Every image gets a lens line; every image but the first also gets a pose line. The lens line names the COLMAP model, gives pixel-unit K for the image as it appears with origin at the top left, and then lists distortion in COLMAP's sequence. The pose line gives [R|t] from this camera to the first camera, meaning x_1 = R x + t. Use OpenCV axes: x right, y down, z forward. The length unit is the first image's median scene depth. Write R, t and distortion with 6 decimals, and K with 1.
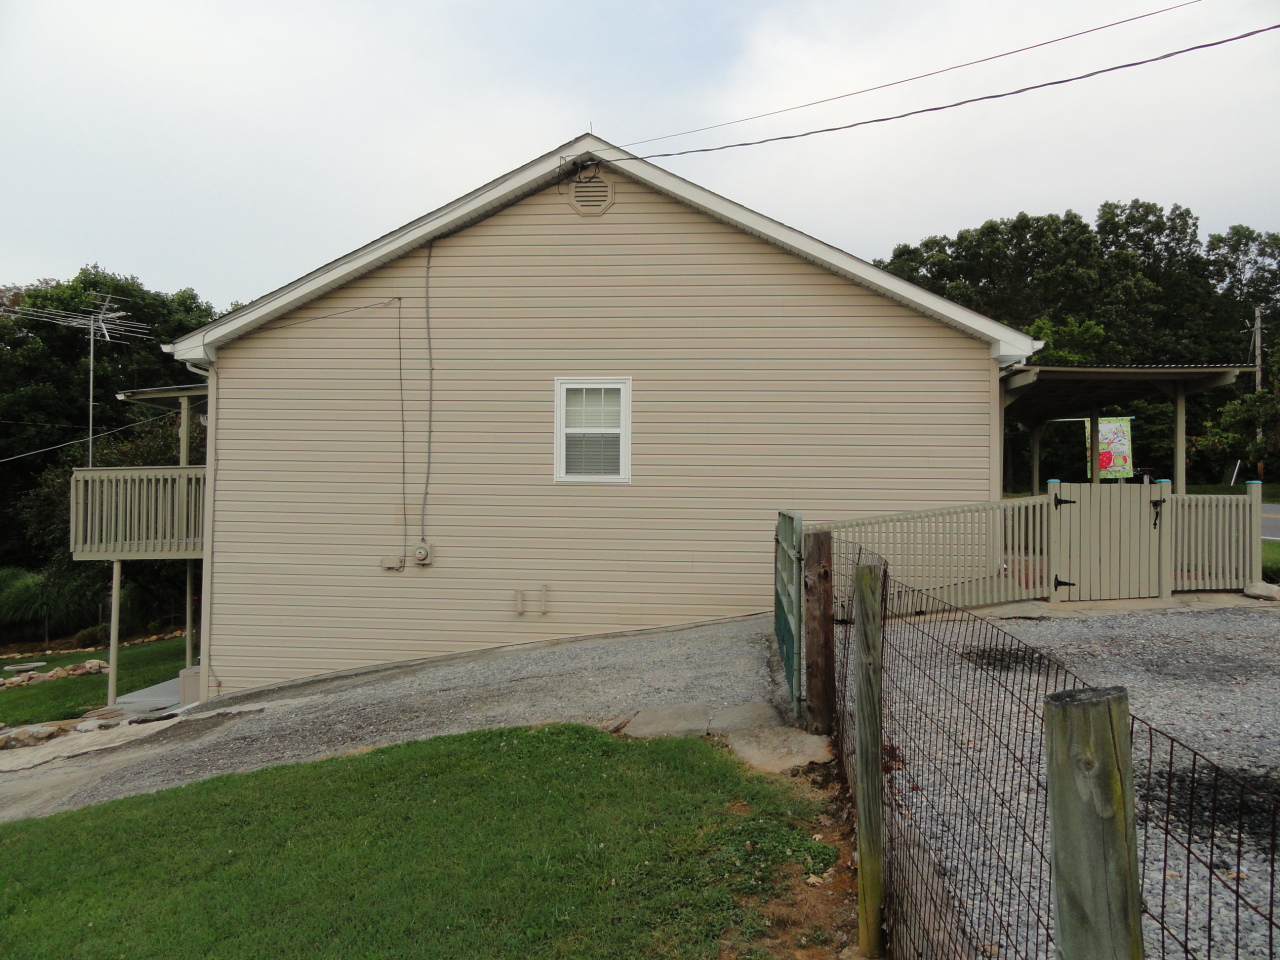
lens RADIAL K [[890.3, 0, 640.0], [0, 890.3, 480.0], [0, 0, 1]] dist [-0.003872, 0.001766]
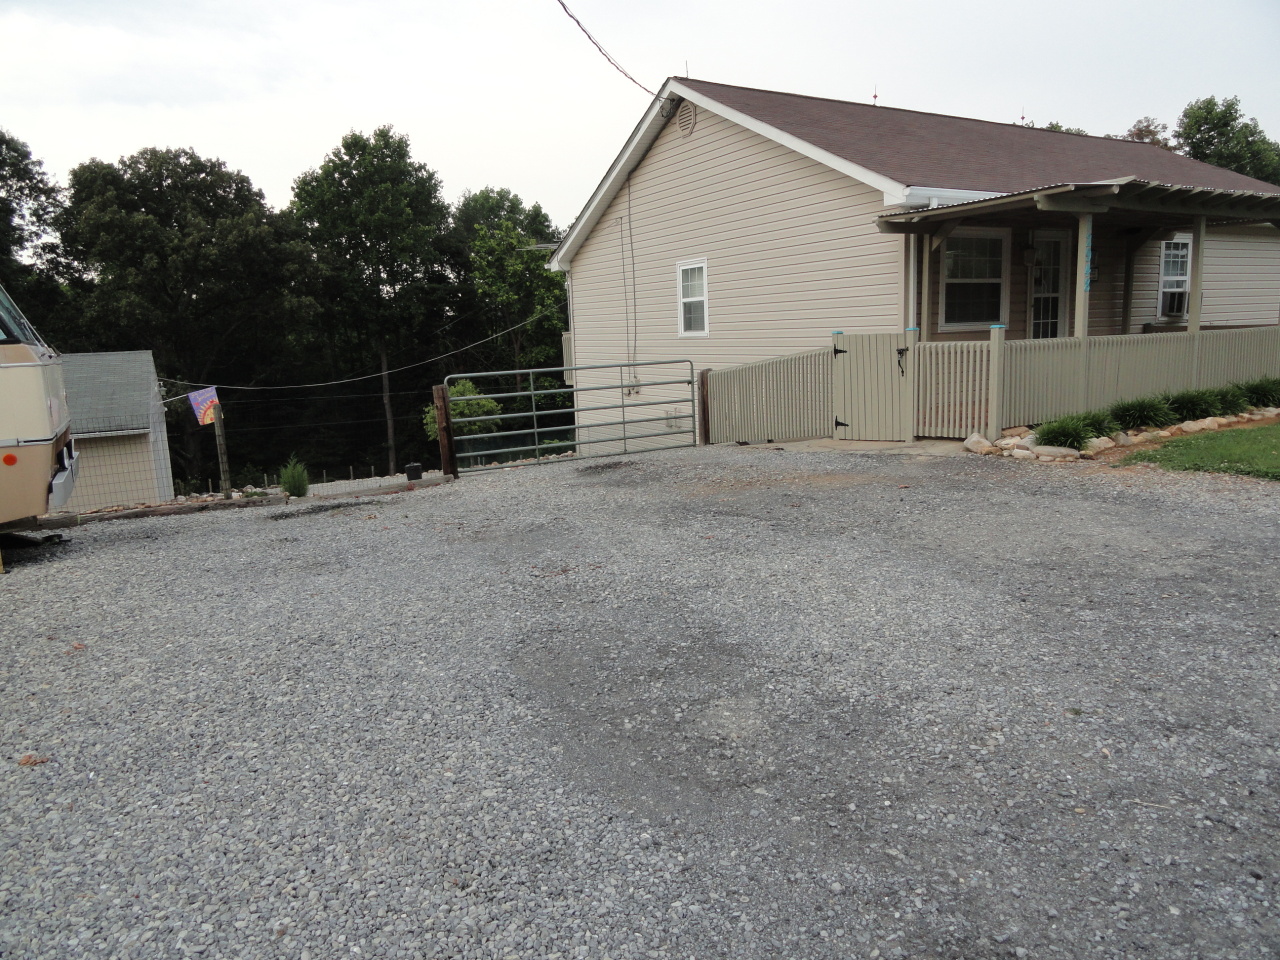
lens RADIAL K [[890.3, 0, 640.0], [0, 890.3, 480.0], [0, 0, 1]] dist [-0.003872, 0.001766]
pose [[0.552844, 0.107875, -0.826273, 1.082581], [0.051213, 0.985312, 0.162904, -0.008277], [0.831709, -0.132377, 0.539199, 0.147392]]
